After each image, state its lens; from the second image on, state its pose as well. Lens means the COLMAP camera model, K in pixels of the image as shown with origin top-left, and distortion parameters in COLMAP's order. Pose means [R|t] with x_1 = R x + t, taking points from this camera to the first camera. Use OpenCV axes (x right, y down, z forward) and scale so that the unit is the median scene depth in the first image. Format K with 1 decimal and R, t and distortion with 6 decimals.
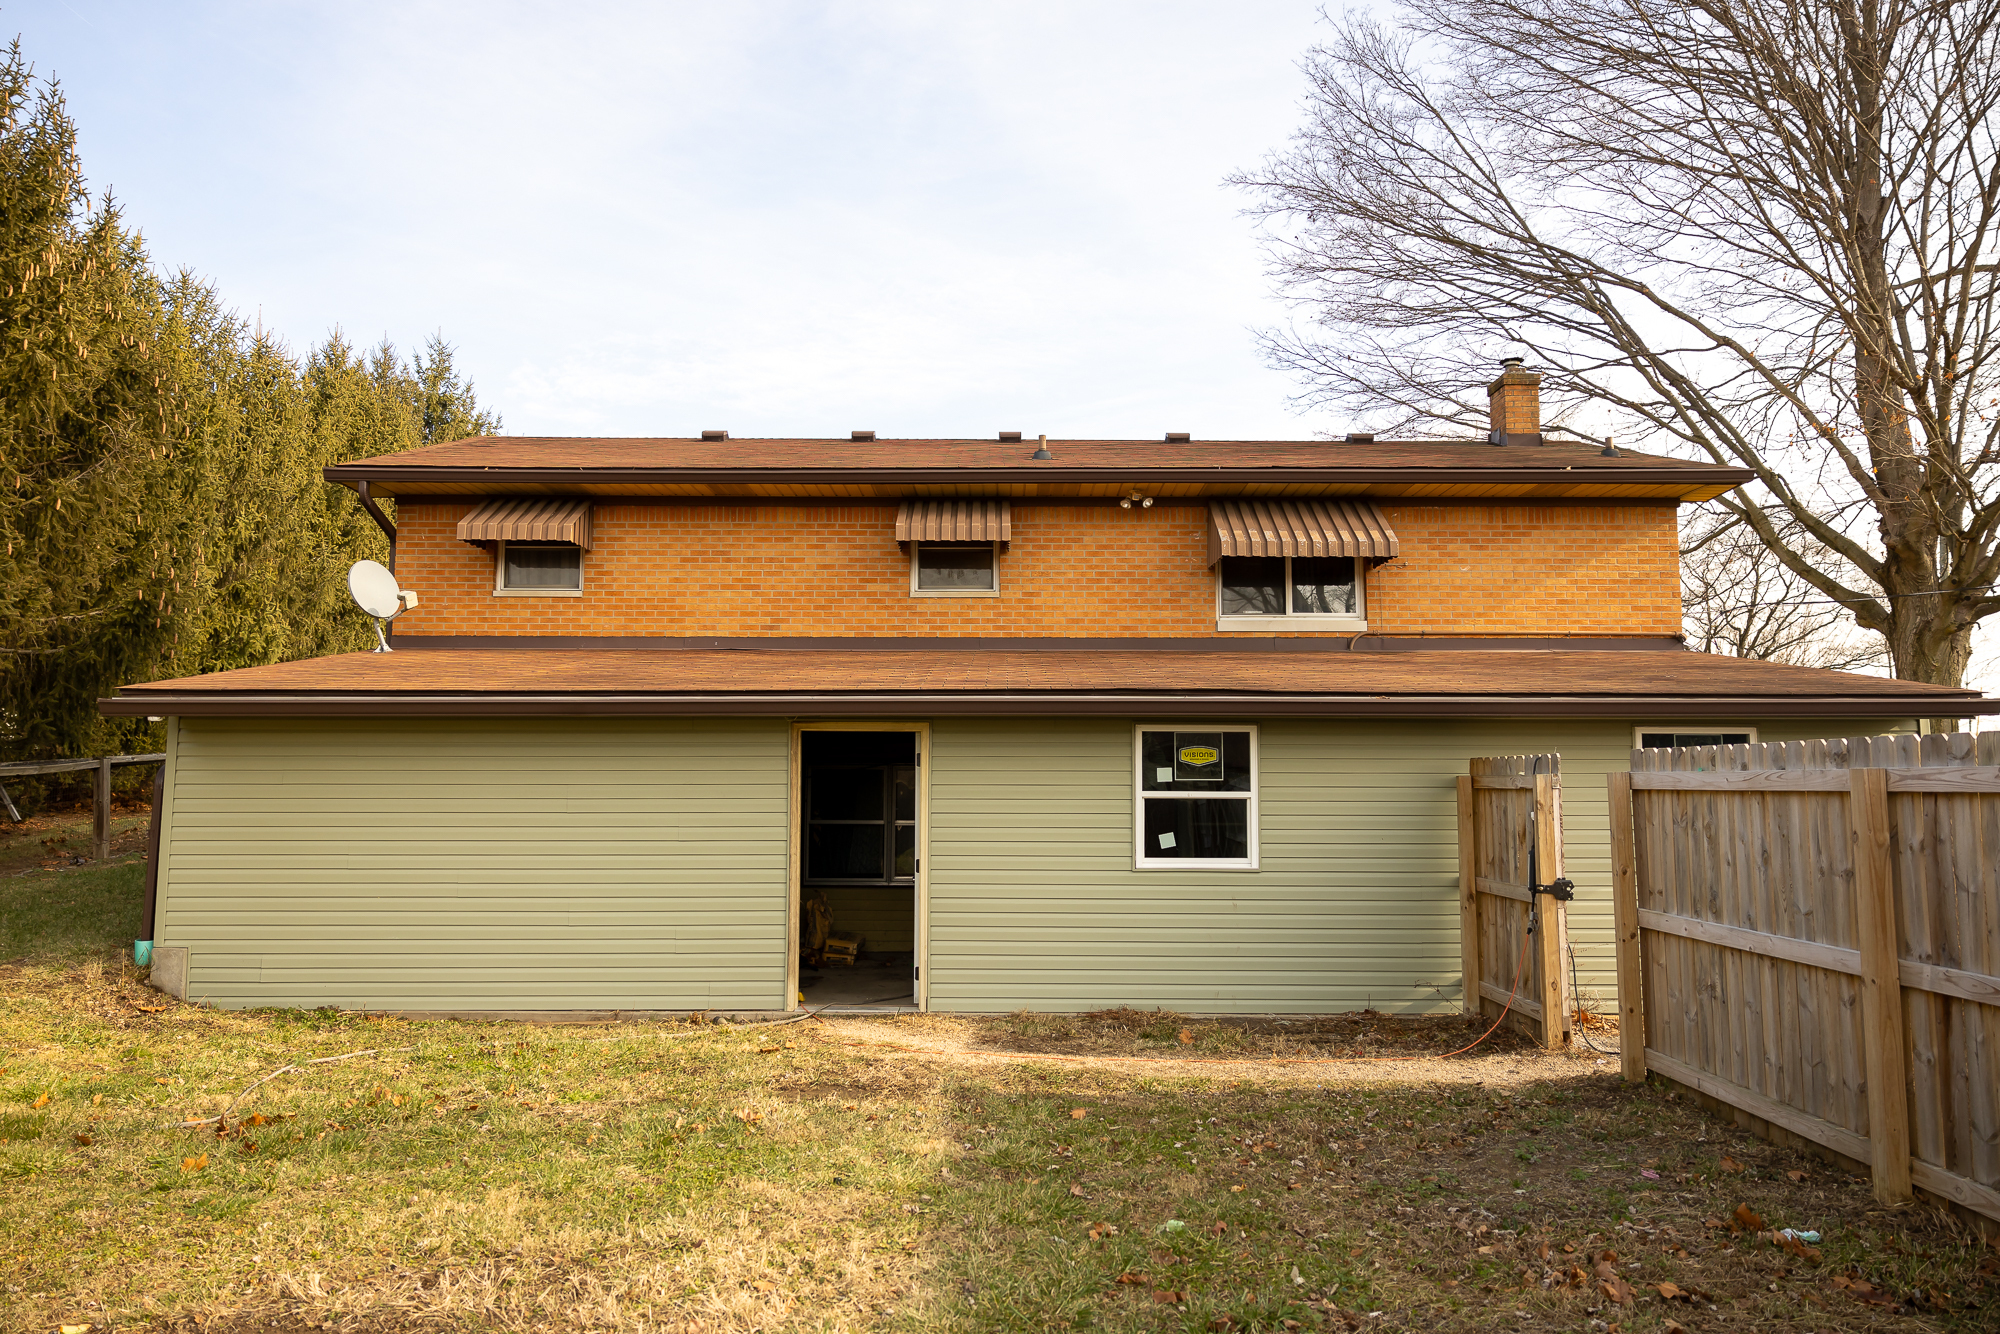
lens RADIAL K [[1344.9, 0, 1003.6], [0, 1344.9, 668.5], [0, 0, 1]] dist [0.002681, 0.004203]
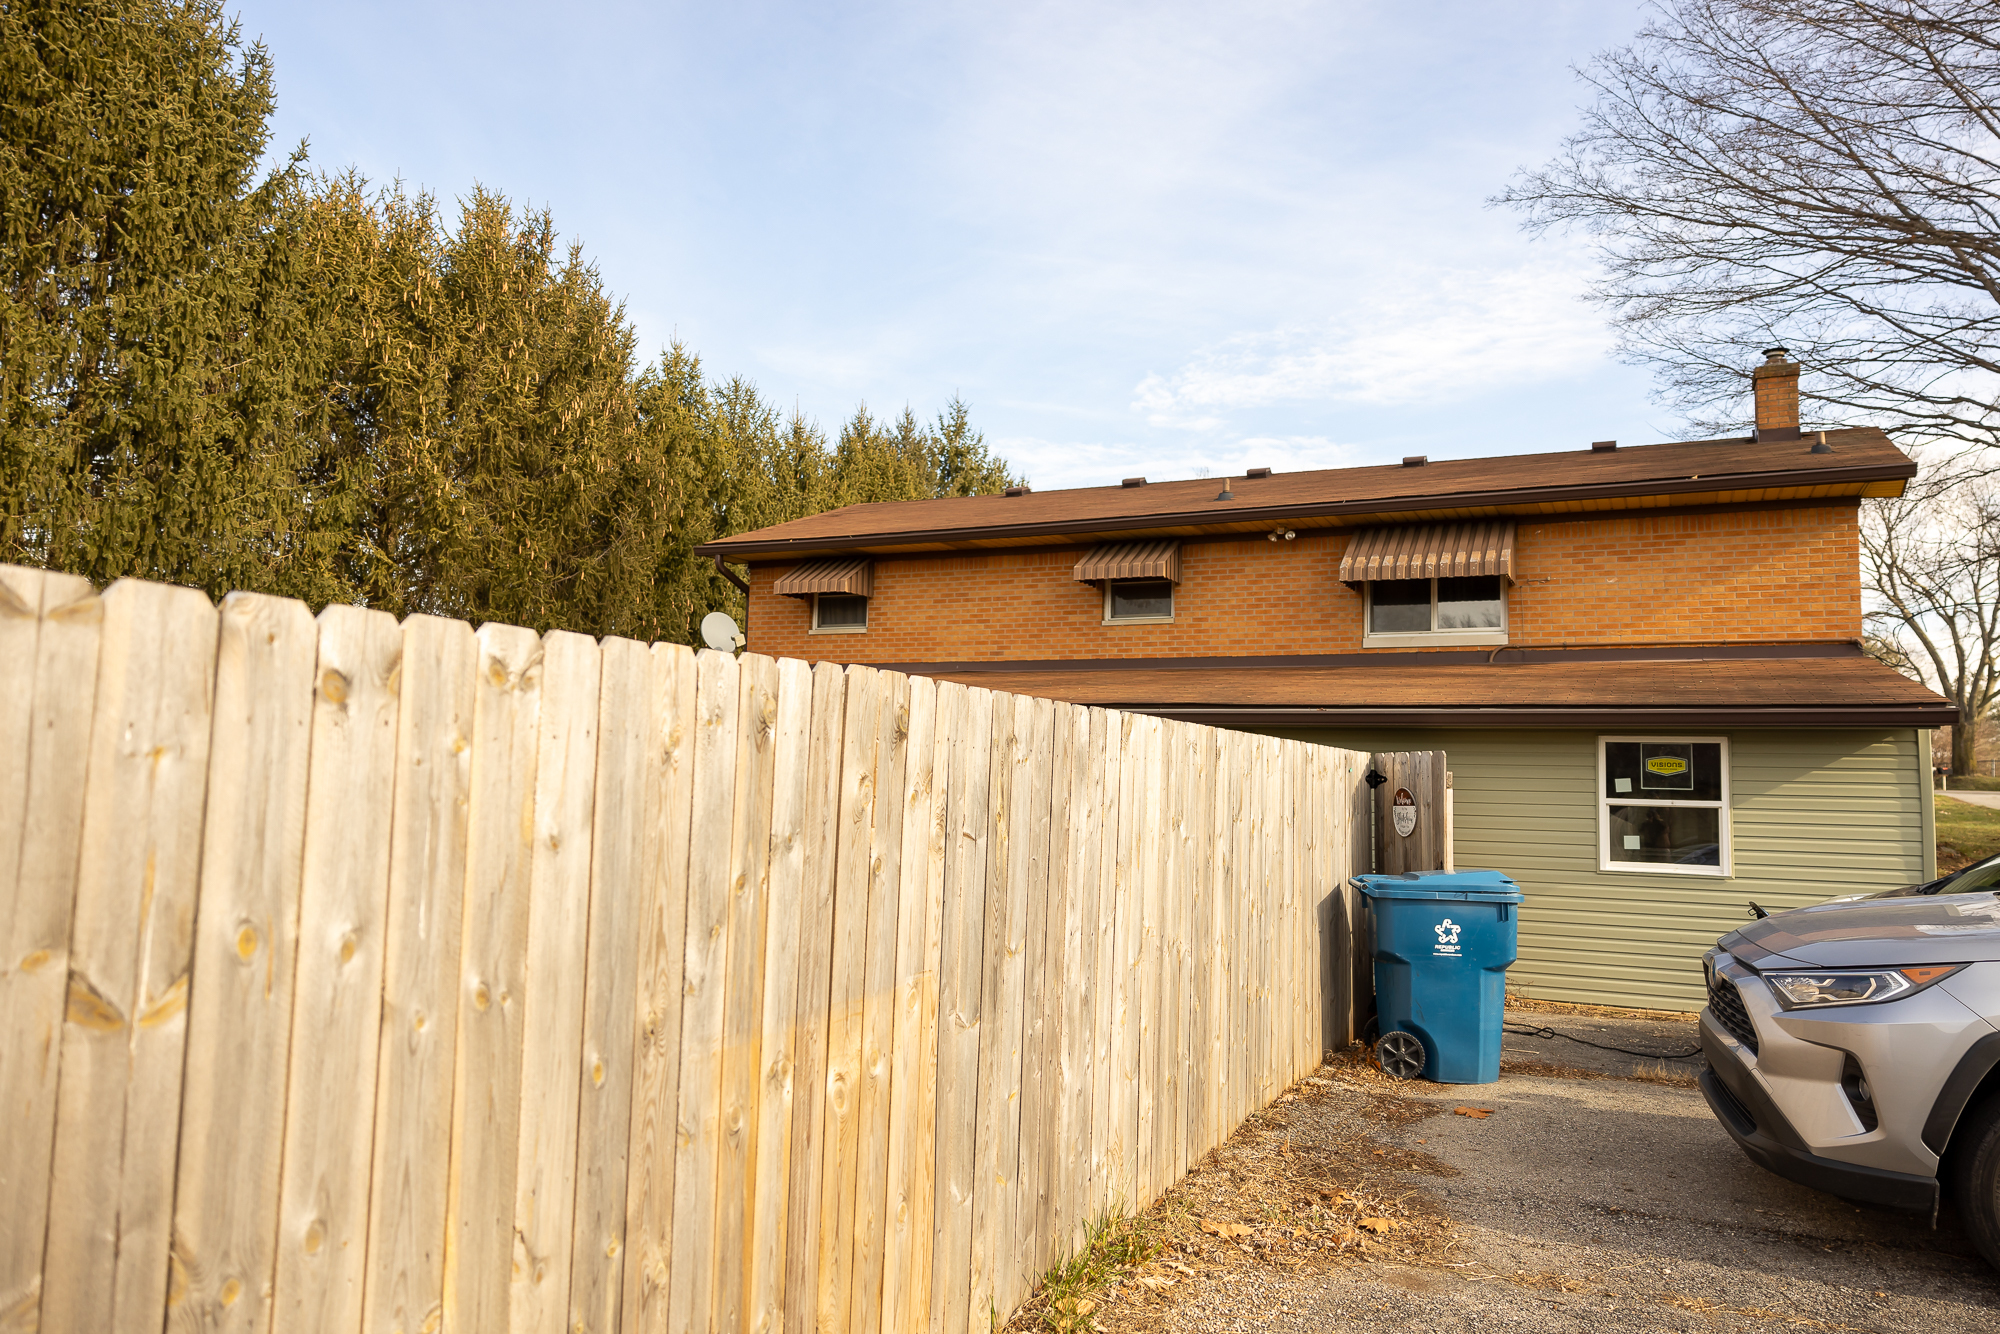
lens RADIAL K [[1344.9, 0, 1003.6], [0, 1344.9, 668.5], [0, 0, 1]] dist [0.002681, 0.004203]
pose [[0.904339, -0.017247, -0.426467, 0.359783], [0.015484, 0.999851, -0.007600, -0.006998], [0.426535, 0.000270, 0.904471, -0.117848]]
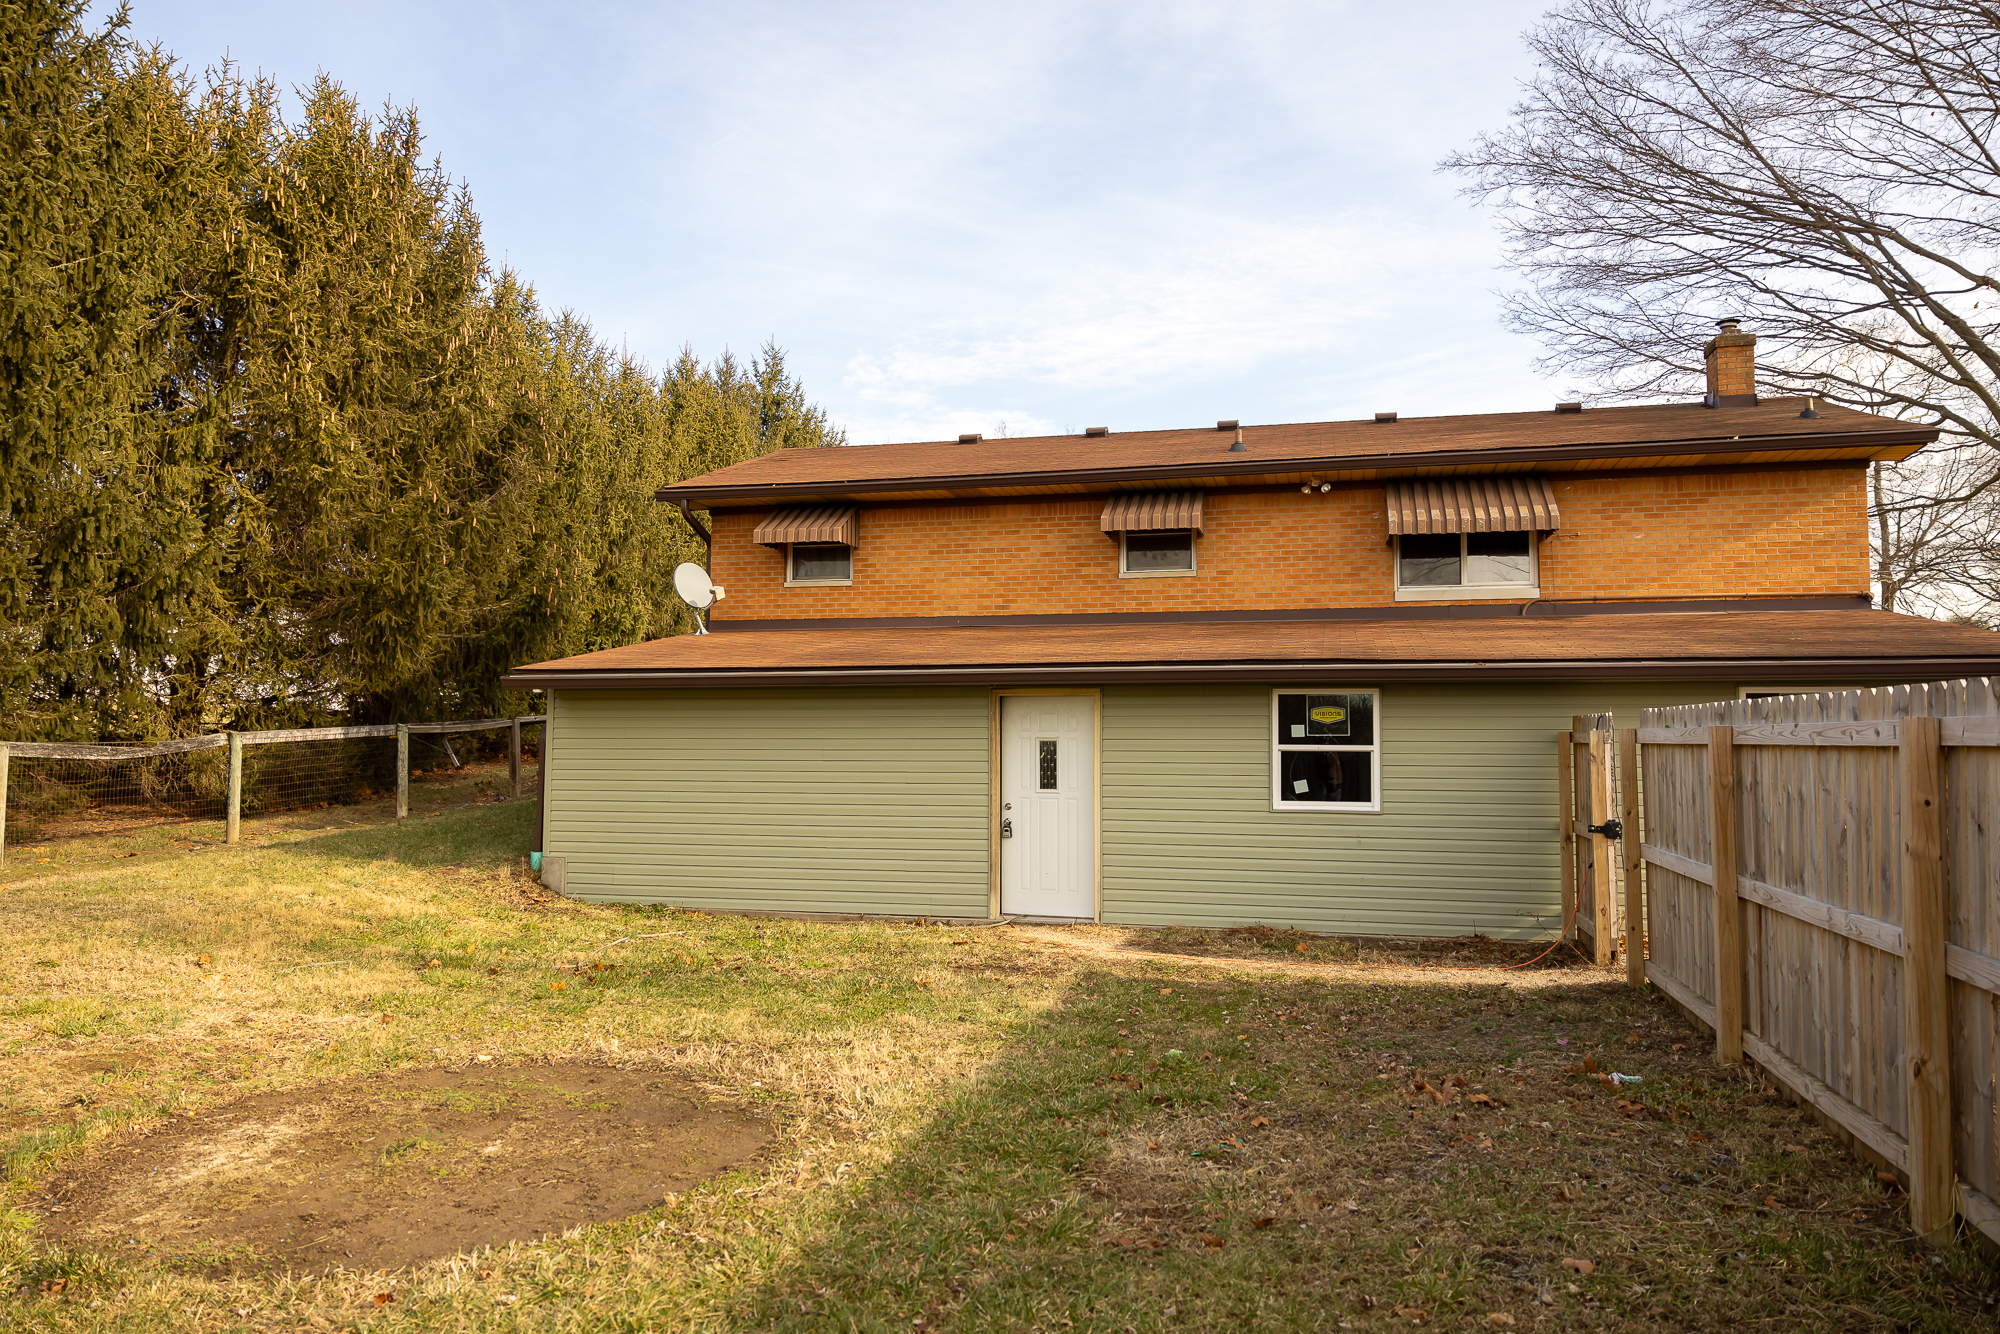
lens RADIAL K [[1330.0, 0, 1001.9], [0, 1330.0, 670.0], [0, 0, 1]] dist [0.001732, 0.003329]
pose [[0.970191, -0.011625, -0.242062, 0.109085], [0.019627, 0.999337, 0.030671, -0.011054], [0.241545, -0.034508, 0.969776, -0.138533]]
